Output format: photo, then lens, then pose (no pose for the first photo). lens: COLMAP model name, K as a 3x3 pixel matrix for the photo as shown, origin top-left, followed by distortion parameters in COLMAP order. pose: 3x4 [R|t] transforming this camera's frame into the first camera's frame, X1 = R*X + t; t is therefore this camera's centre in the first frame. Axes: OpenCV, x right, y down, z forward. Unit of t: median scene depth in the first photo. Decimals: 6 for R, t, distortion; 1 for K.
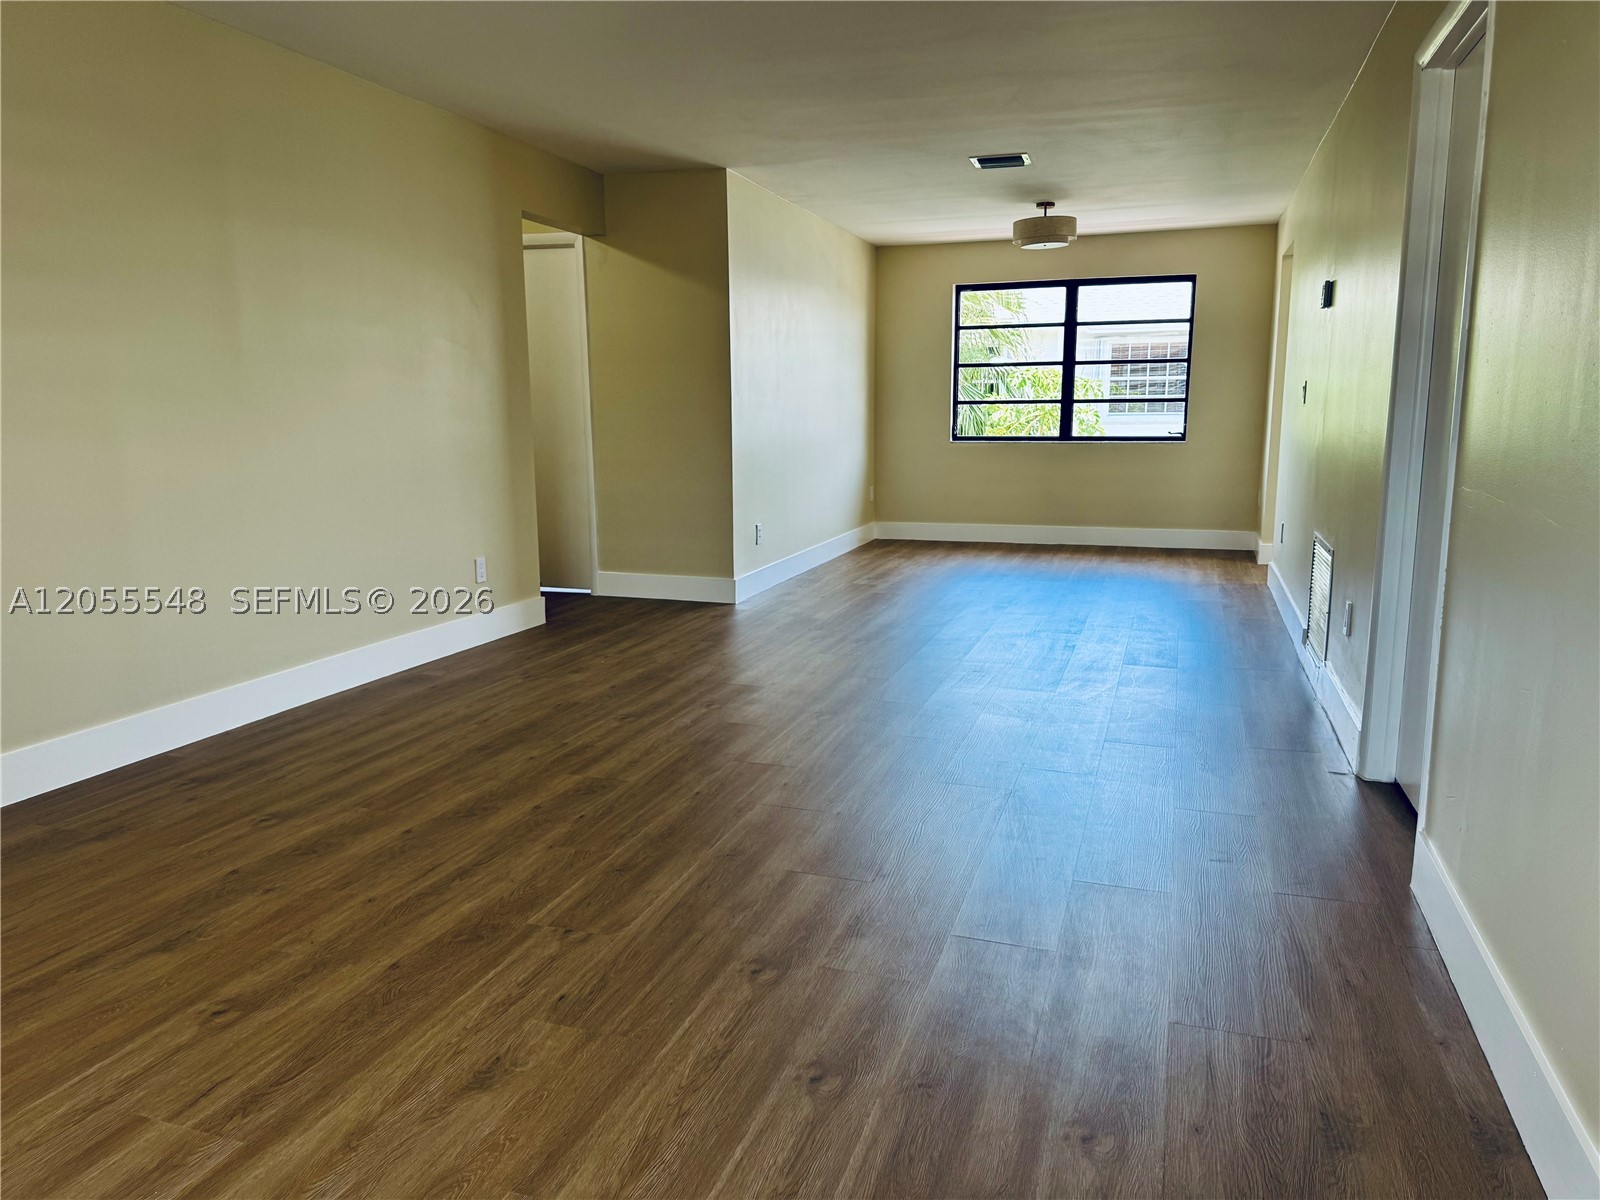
lens RADIAL K [[1148.2, 0, 821.2], [0, 1148.2, 601.2], [0, 0, 1]] dist [0.037863, -0.049137]
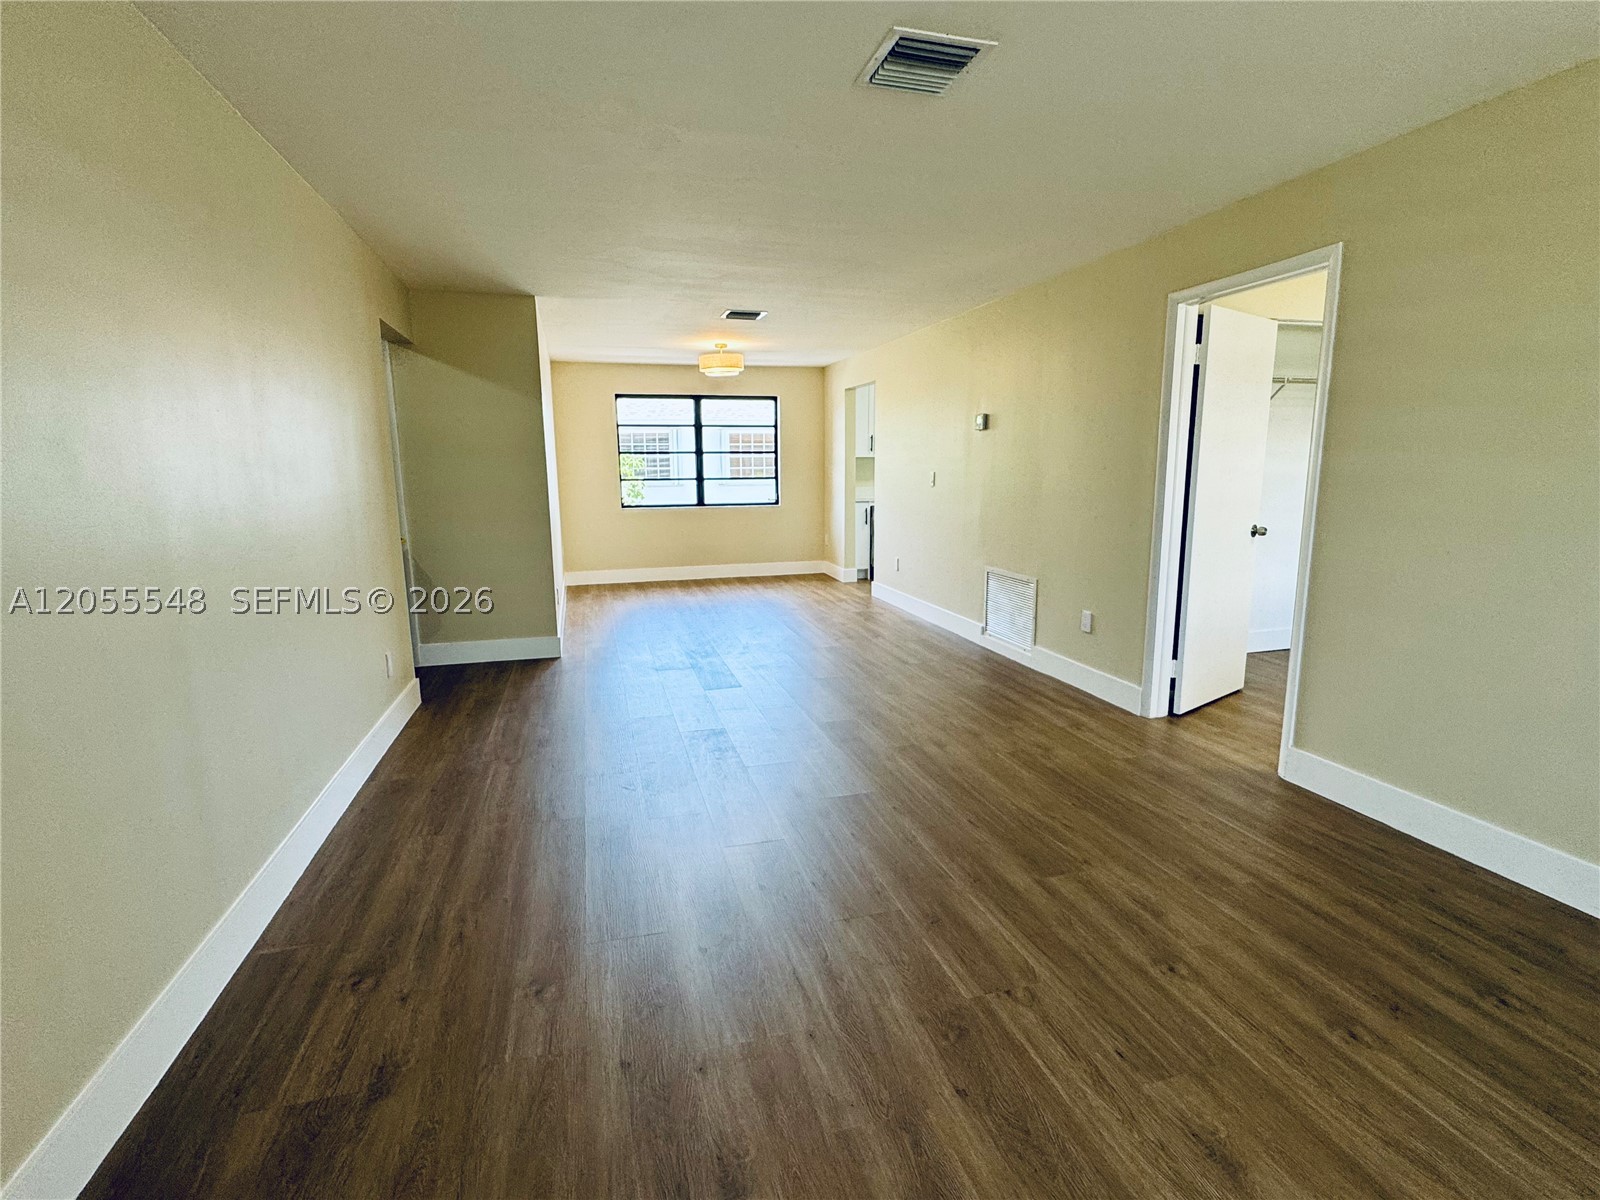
lens RADIAL K [[760.1, 0, 823.9], [0, 760.1, 610.8], [0, 0, 1]] dist [-0.010177, 0.006065]
pose [[0.824368, -0.108101, 0.555636, -0.214624], [0.097386, 0.994044, 0.048908, -0.043008], [-0.557614, 0.013793, 0.829986, 0.132081]]
